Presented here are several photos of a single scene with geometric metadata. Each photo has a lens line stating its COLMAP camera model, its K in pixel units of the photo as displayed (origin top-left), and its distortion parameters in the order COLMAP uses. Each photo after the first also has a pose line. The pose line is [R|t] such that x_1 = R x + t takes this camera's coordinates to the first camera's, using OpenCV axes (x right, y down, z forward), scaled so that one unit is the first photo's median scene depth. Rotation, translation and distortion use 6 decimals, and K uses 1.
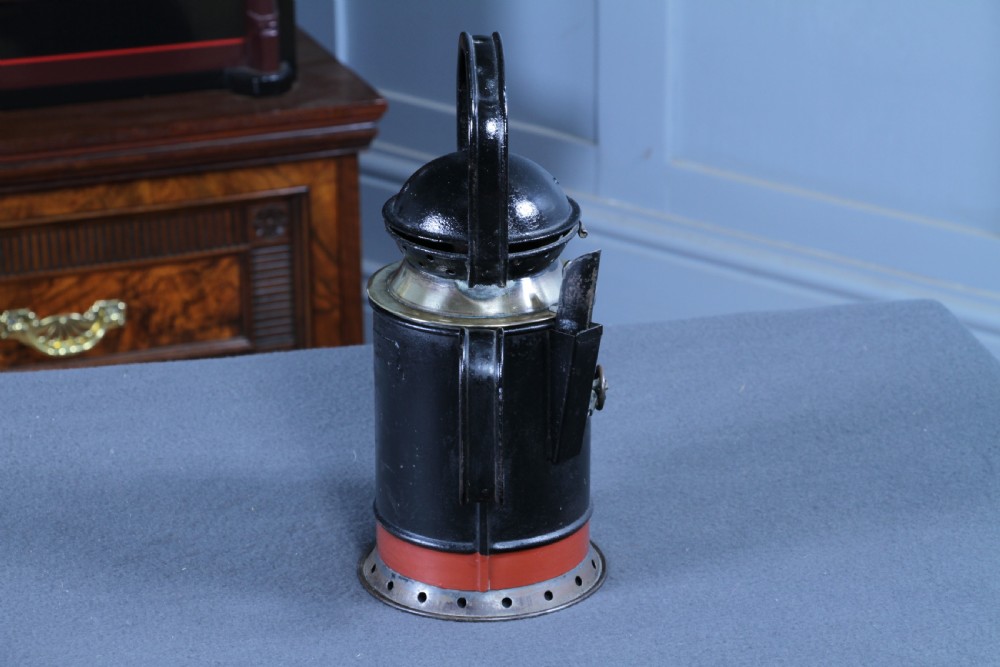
lens RADIAL K [[2778.7, 0, 501.0], [0, 2778.7, 333.3], [0, 0, 1]] dist [0.317677, 0.553371]
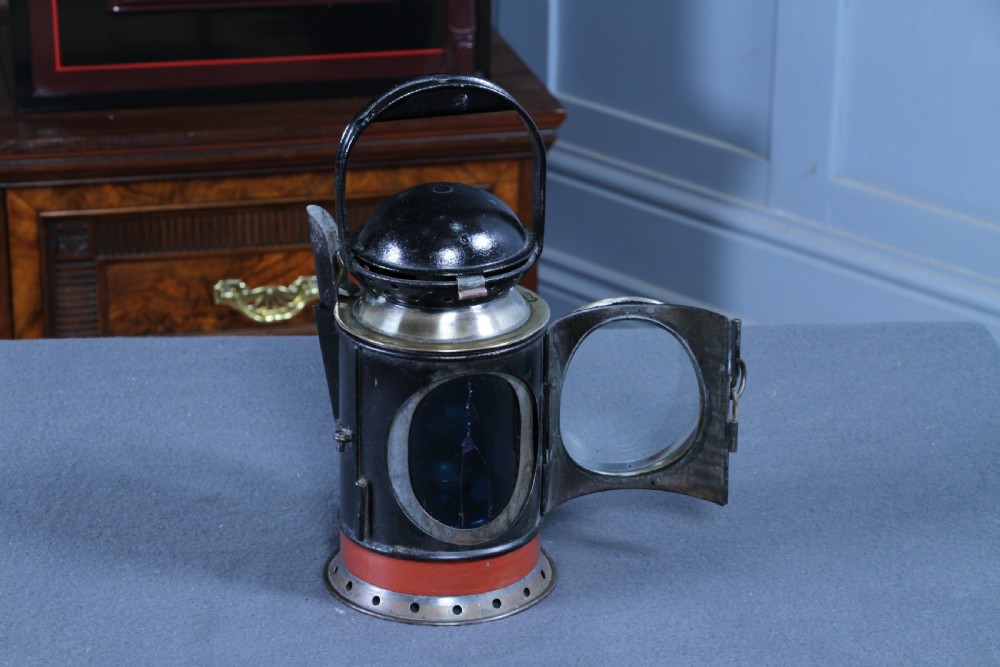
lens RADIAL K [[2466.3, 0, 506.3], [0, 2466.3, 332.3], [0, 0, 1]] dist [0.239597, 0.148696]
pose [[0.992445, 0.061645, -0.106080, 0.088377], [-0.060904, 0.998091, 0.010215, -0.008044], [0.106507, -0.003677, 0.994305, 0.037010]]
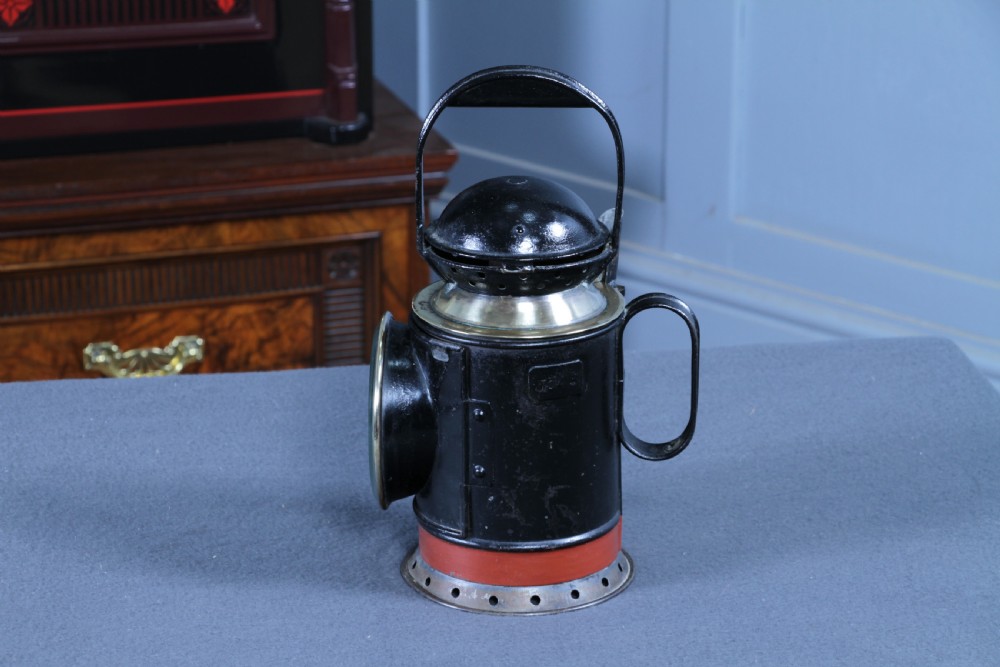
lens RADIAL K [[2747.3, 0, 500.1], [0, 2747.3, 335.2], [0, 0, 1]] dist [0.313743, 0.342628]
pose [[0.998923, 0.026218, -0.038293, 0.031654], [-0.027180, 0.999322, -0.024827, 0.020419], [0.037617, 0.025842, 0.998958, -0.054381]]
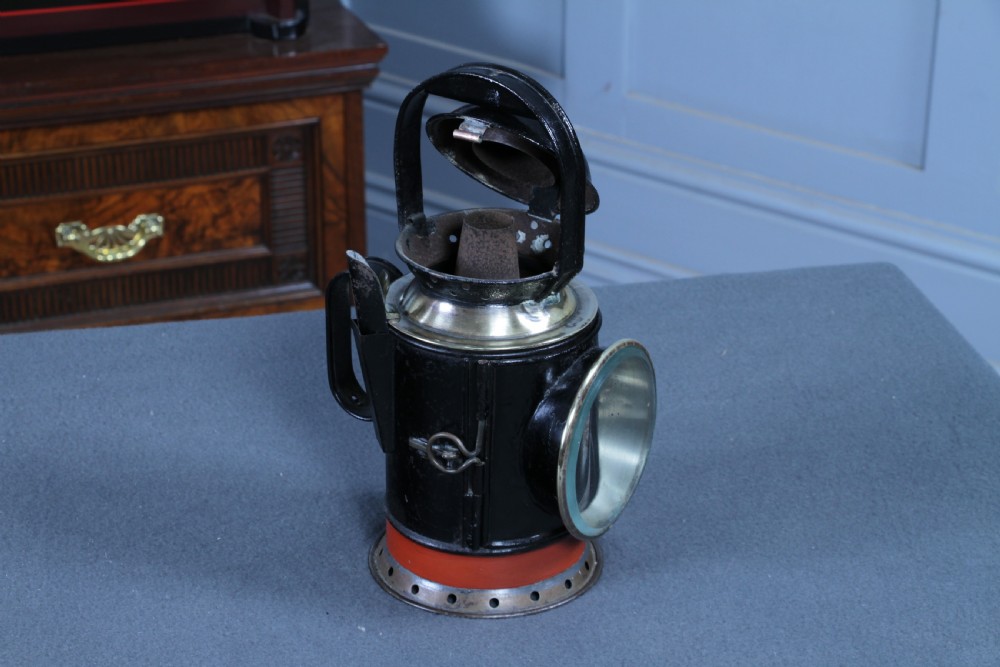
lens RADIAL K [[2198.5, 0, 494.0], [0, 2198.5, 335.7], [0, 0, 1]] dist [0.188795, 0.053273]
pose [[0.999861, 0.006738, 0.015245, -0.018804], [-0.007735, 0.997767, 0.066335, -0.046388], [-0.014764, -0.066444, 0.997681, 0.139775]]
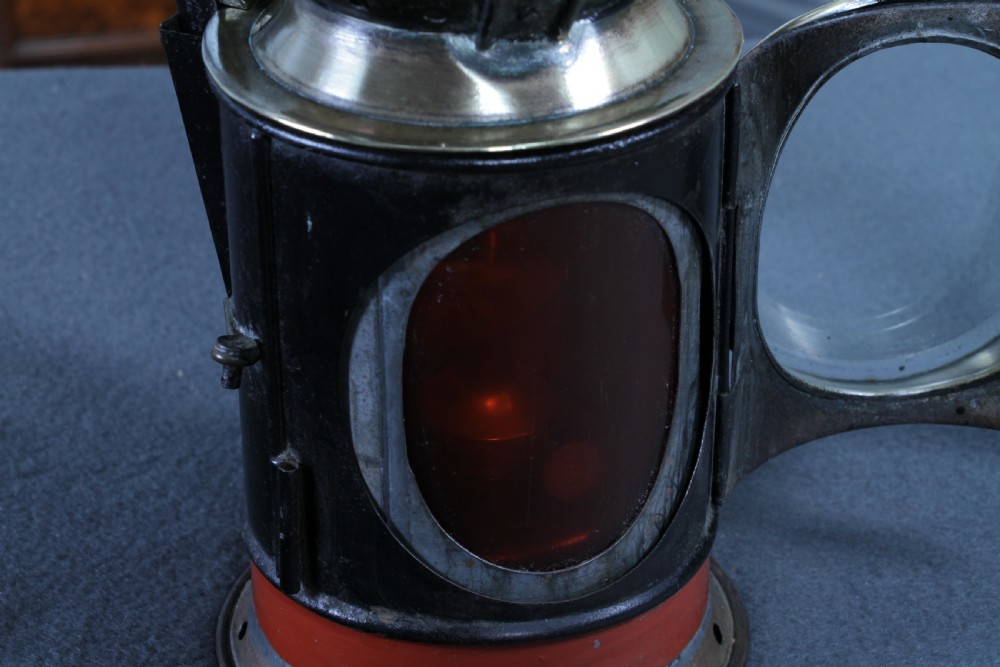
lens RADIAL K [[2466.3, 0, 506.3], [0, 2466.3, 332.3], [0, 0, 1]] dist [0.239597, 0.148696]
pose [[0.992322, 0.057190, -0.109665, 0.022404], [-0.041539, 0.989275, 0.140034, -0.012546], [0.116497, -0.134403, 0.984055, 0.521450]]
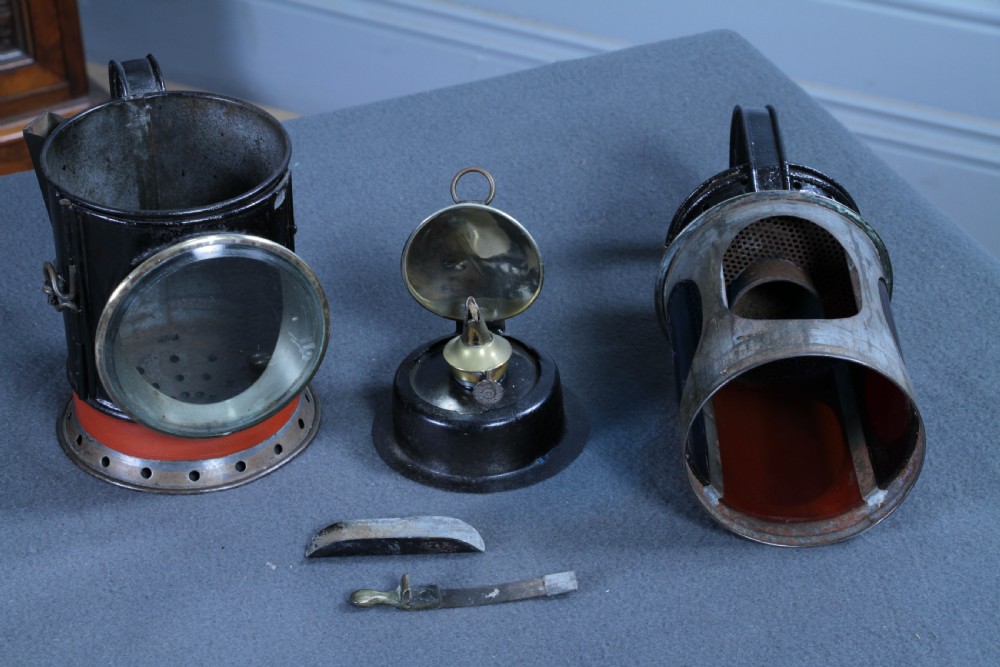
lens RADIAL K [[2198.5, 0, 494.0], [0, 2198.5, 335.7], [0, 0, 1]] dist [0.188795, 0.053273]
pose [[0.982092, -0.109523, 0.153296, -0.076507], [0.074935, 0.973616, 0.215536, -0.096897], [-0.172858, -0.200189, 0.964388, 0.246210]]
